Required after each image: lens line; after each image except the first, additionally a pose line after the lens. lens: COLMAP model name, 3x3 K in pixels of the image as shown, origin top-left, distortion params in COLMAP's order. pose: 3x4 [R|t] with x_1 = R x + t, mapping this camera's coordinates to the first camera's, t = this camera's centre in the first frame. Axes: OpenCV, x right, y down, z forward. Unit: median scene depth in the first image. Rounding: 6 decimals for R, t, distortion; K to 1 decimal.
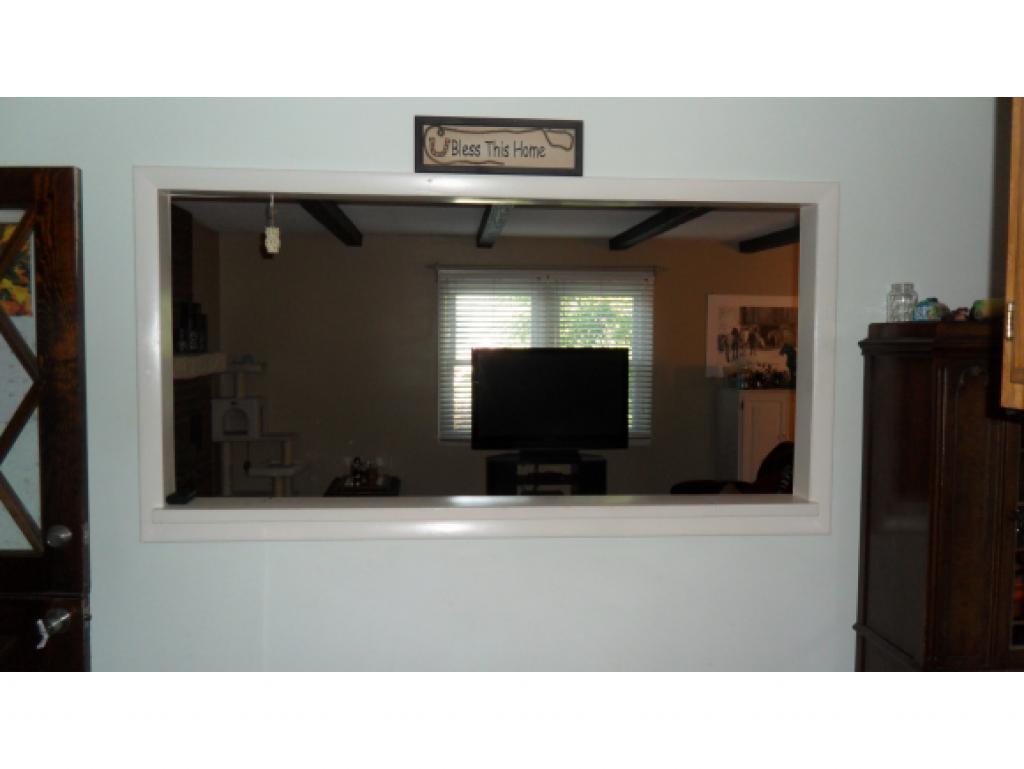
lens RADIAL K [[848.4, 0, 512.0], [0, 848.4, 384.5], [0, 0, 1]] dist [-0.008106, -0.006991]
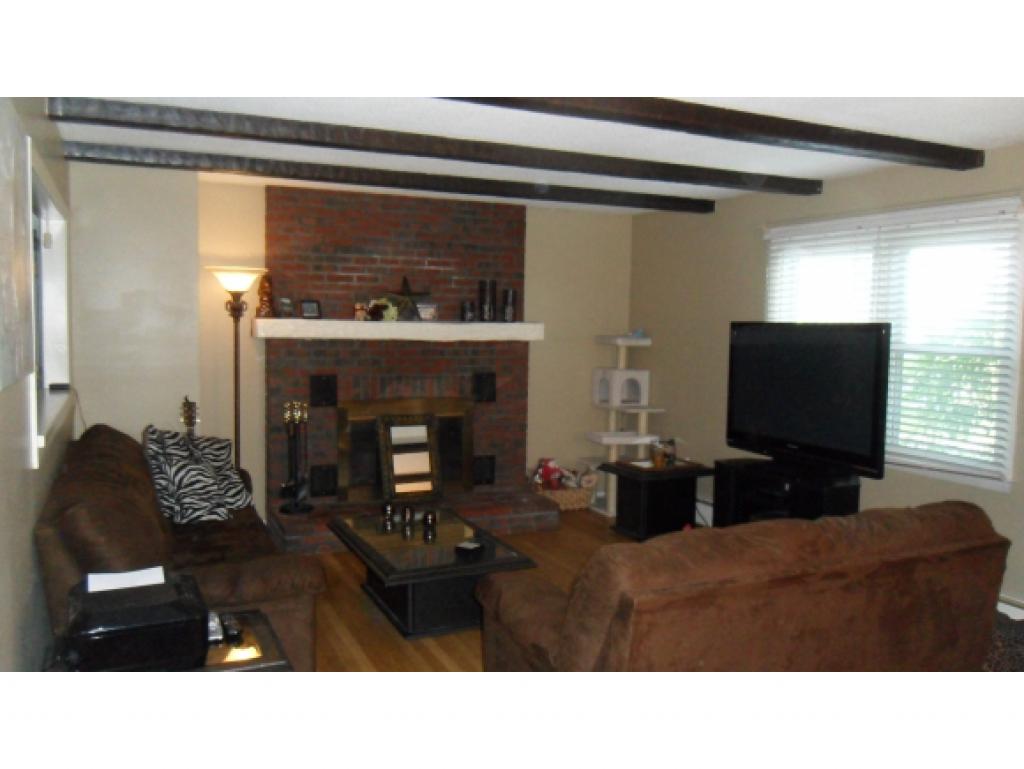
lens RADIAL K [[848.4, 0, 512.0], [0, 848.4, 384.5], [0, 0, 1]] dist [-0.008106, -0.006991]
pose [[0.345198, 0.072346, -0.935737, 0.612946], [-0.071863, 0.996135, 0.050505, -0.008046], [0.935775, 0.049811, 0.349063, 0.490648]]
